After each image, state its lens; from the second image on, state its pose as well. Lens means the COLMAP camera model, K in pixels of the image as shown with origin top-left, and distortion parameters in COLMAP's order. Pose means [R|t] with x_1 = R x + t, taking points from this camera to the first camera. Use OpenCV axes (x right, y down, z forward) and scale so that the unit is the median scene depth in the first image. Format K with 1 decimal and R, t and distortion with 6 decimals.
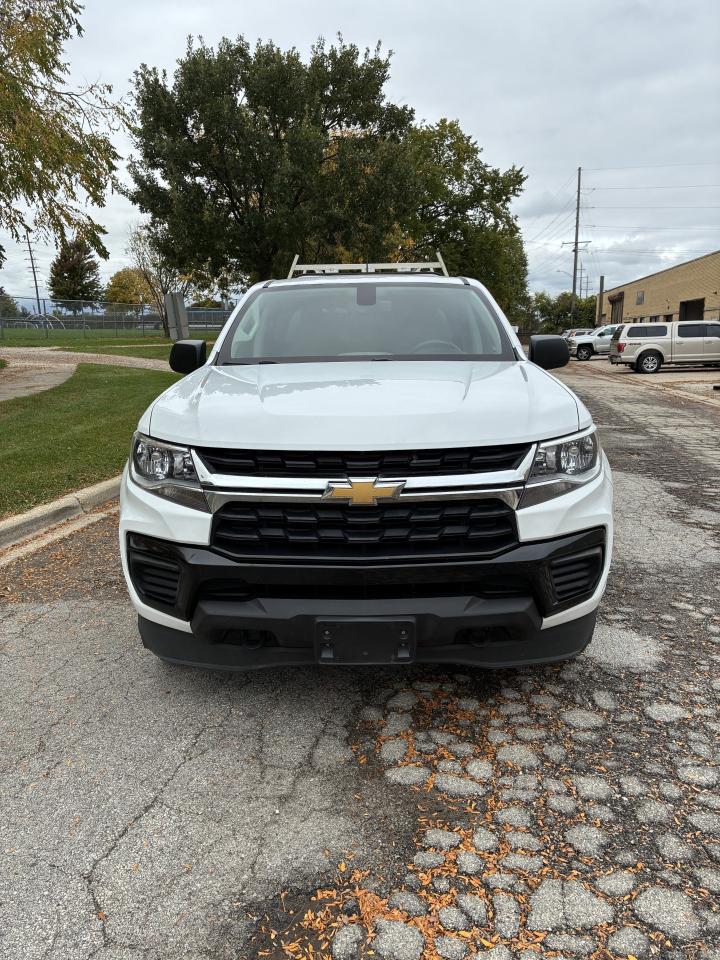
lens RADIAL K [[741.2, 0, 379.8], [0, 741.2, 483.1], [0, 0, 1]] dist [0.030456, -0.012518]
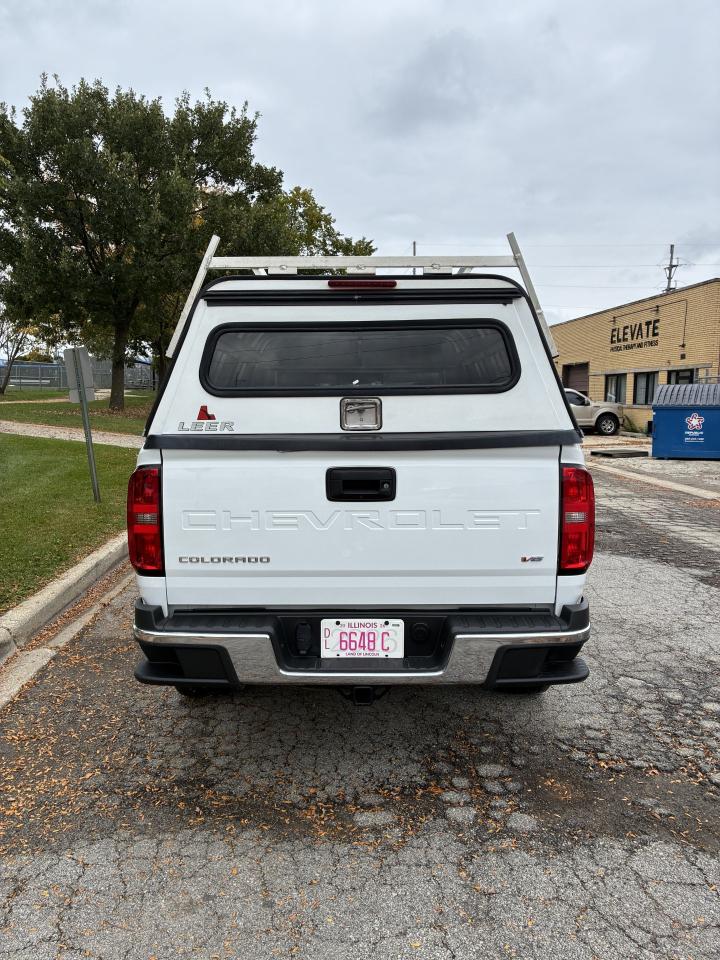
lens RADIAL K [[737.3, 0, 375.9], [0, 737.3, 478.9], [0, 0, 1]] dist [0.047588, -0.034617]
pose [[0.977669, -0.006413, 0.210051, -0.045426], [0.023913, 0.996437, -0.080882, -0.012874], [-0.208784, 0.084099, 0.974339, 0.051528]]
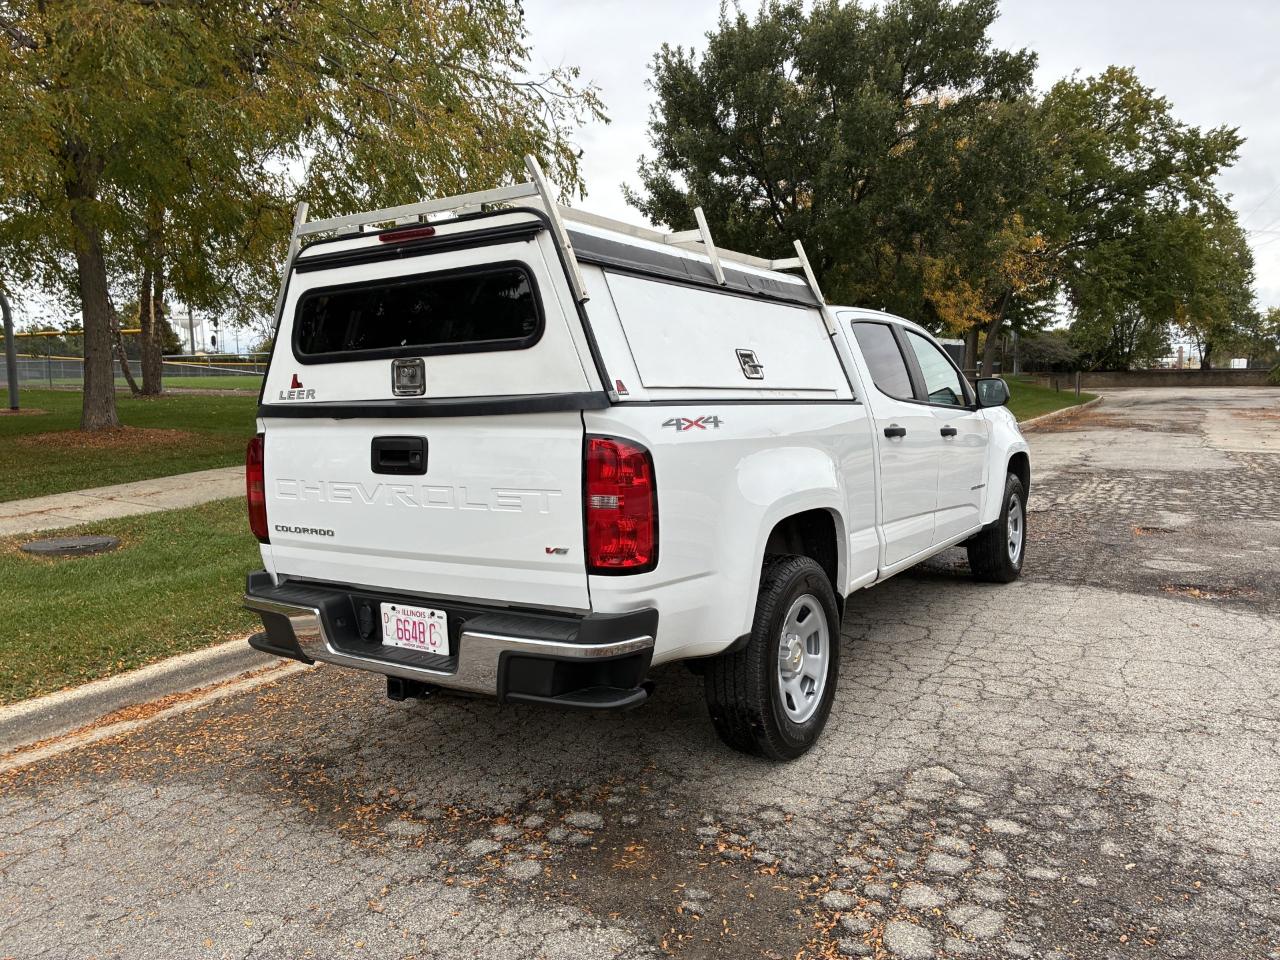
lens RADIAL K [[988.3, 0, 636.1], [0, 988.3, 474.5], [0, 0, 1]] dist [0.030456, -0.012518]
pose [[0.933090, 0.025809, -0.358717, 0.041194], [-0.060821, 0.994379, -0.086663, -0.009291], [0.354464, 0.102682, 0.929415, 0.047081]]
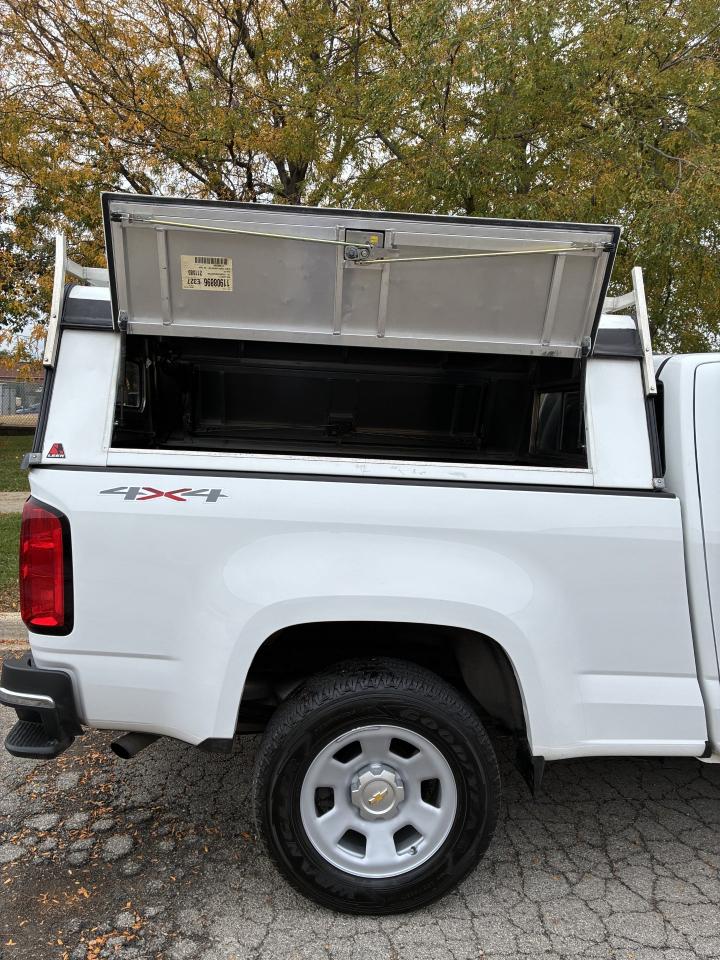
lens RADIAL K [[734.2, 0, 358.8], [0, 734.2, 493.9], [0, 0, 1]] dist [0.011036, 0.000231]
pose [[0.256228, 0.121902, -0.958899, 0.087554], [-0.214100, 0.974533, 0.066680, -0.035403], [0.942607, 0.188215, 0.275802, 0.153556]]
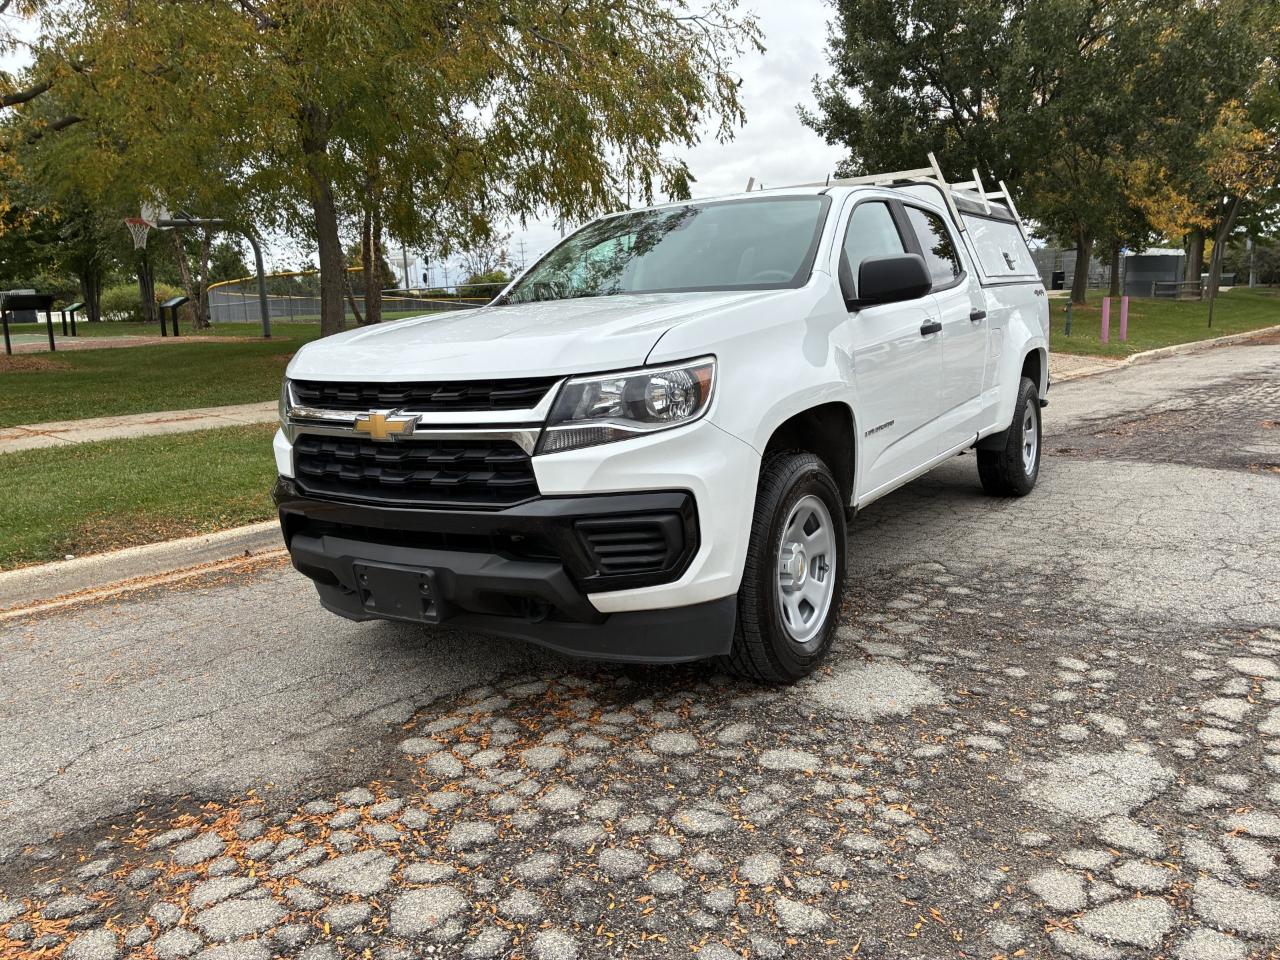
lens RADIAL K [[983.0, 0, 637.6], [0, 983.0, 484.5], [0, 0, 1]] dist [0.047588, -0.034617]
pose [[0.846210, 0.062782, -0.529138, 0.081162], [-0.070324, 0.997507, 0.005890, 0.004948], [0.528188, 0.032227, 0.848515, 0.010980]]
